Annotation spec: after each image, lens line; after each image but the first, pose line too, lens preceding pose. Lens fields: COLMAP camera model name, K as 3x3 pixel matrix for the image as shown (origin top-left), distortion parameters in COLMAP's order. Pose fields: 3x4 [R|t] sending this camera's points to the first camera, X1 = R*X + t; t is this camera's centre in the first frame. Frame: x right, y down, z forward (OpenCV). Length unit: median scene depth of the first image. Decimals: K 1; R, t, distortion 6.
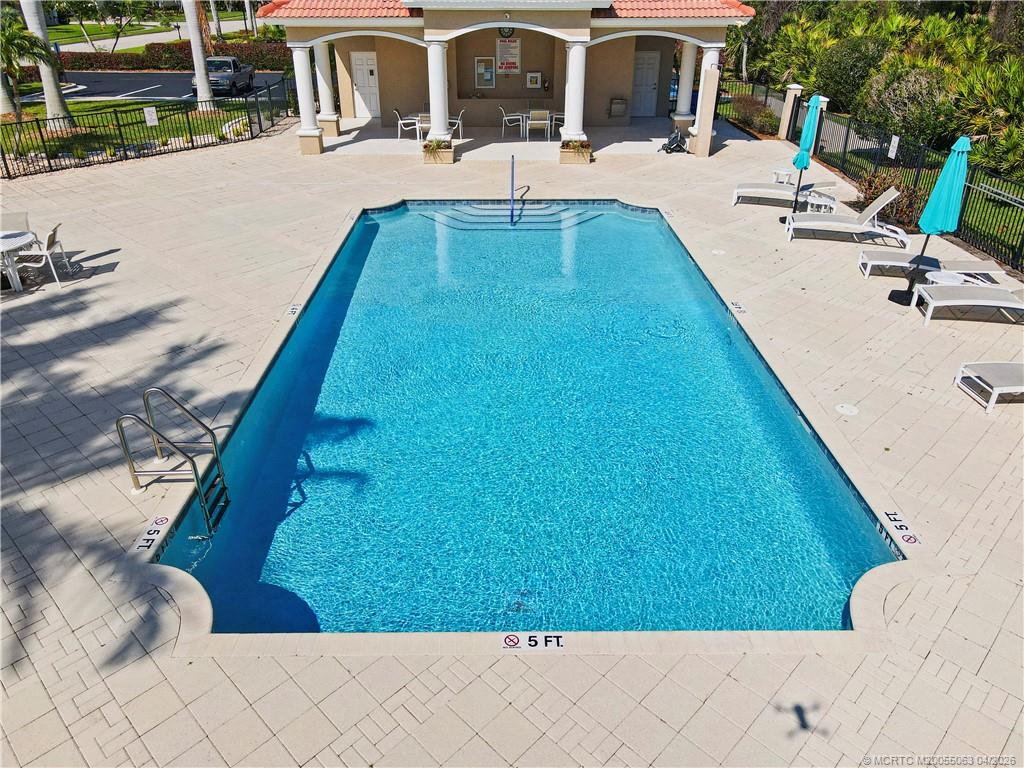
lens RADIAL K [[737.5, 0, 512.0], [0, 737.5, 384.0], [0, 0, 1]] dist [0.039972, -0.002005]
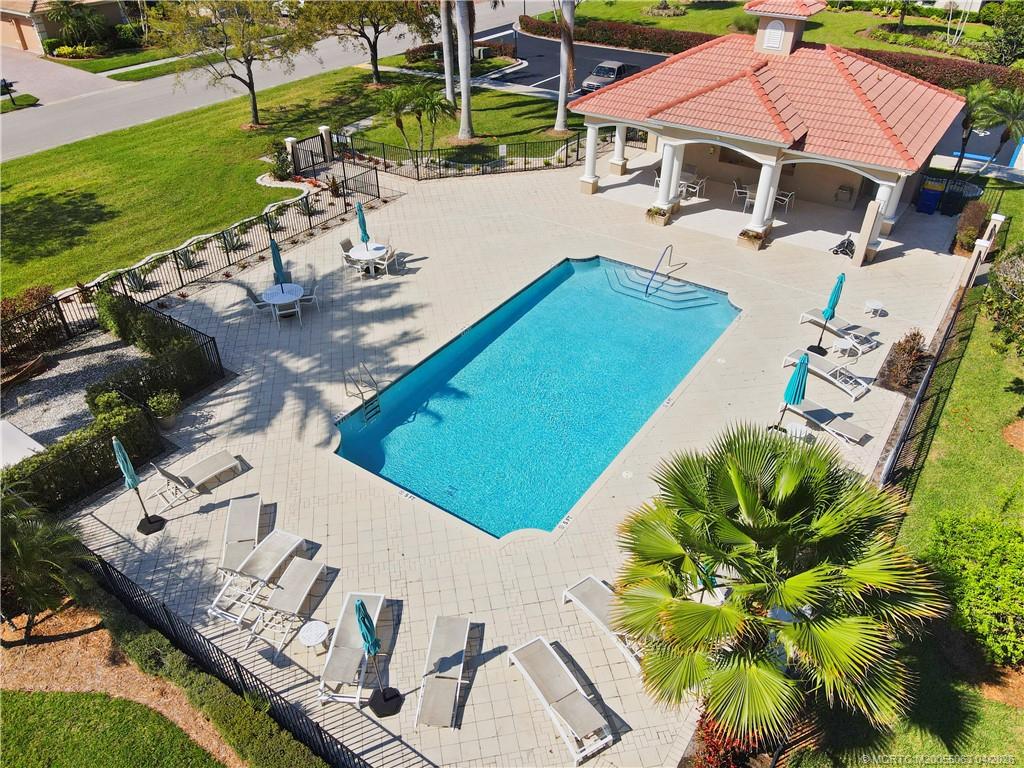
lens RADIAL K [[737.5, 0, 512.0], [0, 737.5, 384.0], [0, 0, 1]] dist [0.039972, -0.002005]
pose [[0.821460, 0.334311, -0.461995, 0.662698], [-0.275987, 0.942006, 0.190934, -0.315353], [0.499033, -0.029340, 0.866086, -0.559419]]
